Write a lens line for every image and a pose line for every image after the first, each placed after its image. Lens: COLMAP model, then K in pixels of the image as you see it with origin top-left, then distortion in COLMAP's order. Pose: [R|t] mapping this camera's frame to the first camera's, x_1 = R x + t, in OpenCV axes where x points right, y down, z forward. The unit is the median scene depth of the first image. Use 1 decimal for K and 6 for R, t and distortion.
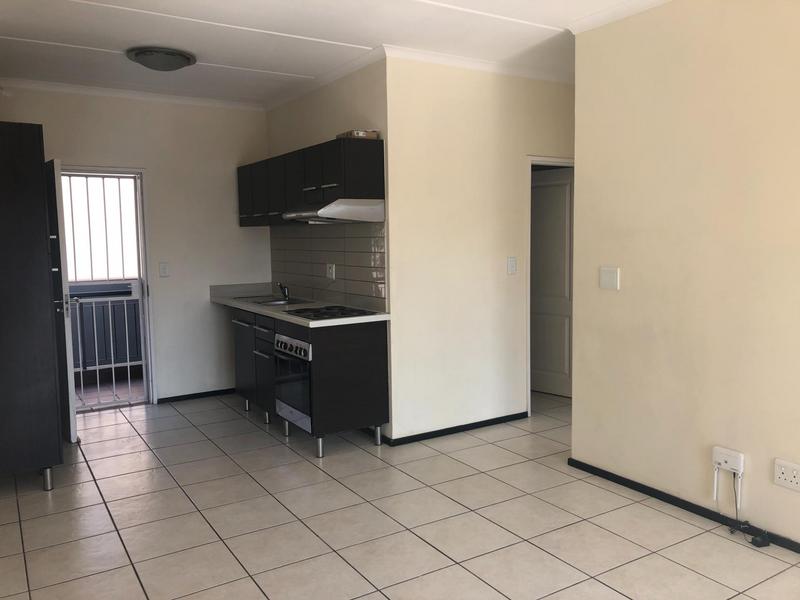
lens RADIAL K [[652.7, 0, 381.4], [0, 652.7, 306.3], [0, 0, 1]] dist [0.039399, -0.016417]
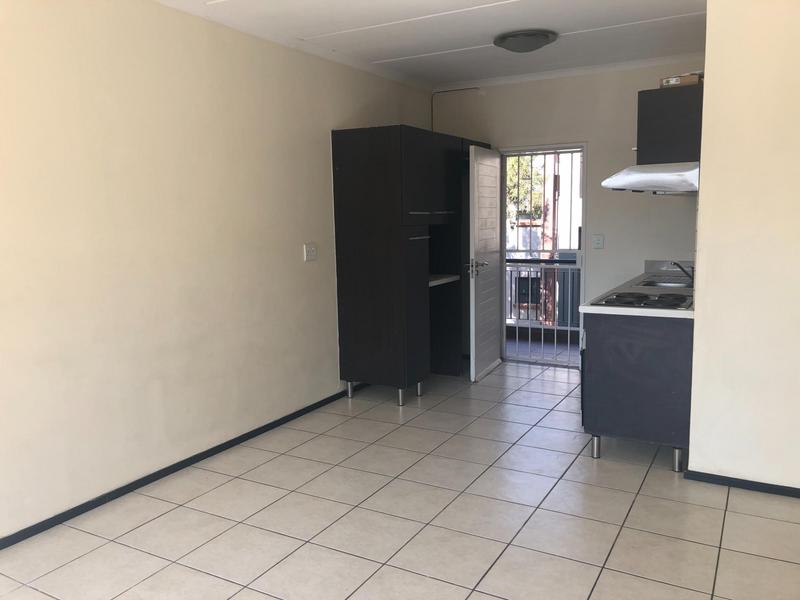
lens RADIAL K [[652.7, 0, 399.4], [0, 652.7, 298.6], [0, 0, 1]] dist [0.039399, -0.016417]
pose [[0.486829, 0.118810, -0.865379, 0.440123], [-0.081583, 0.992561, 0.090376, -0.037685], [0.869679, 0.026602, 0.492900, 0.263723]]
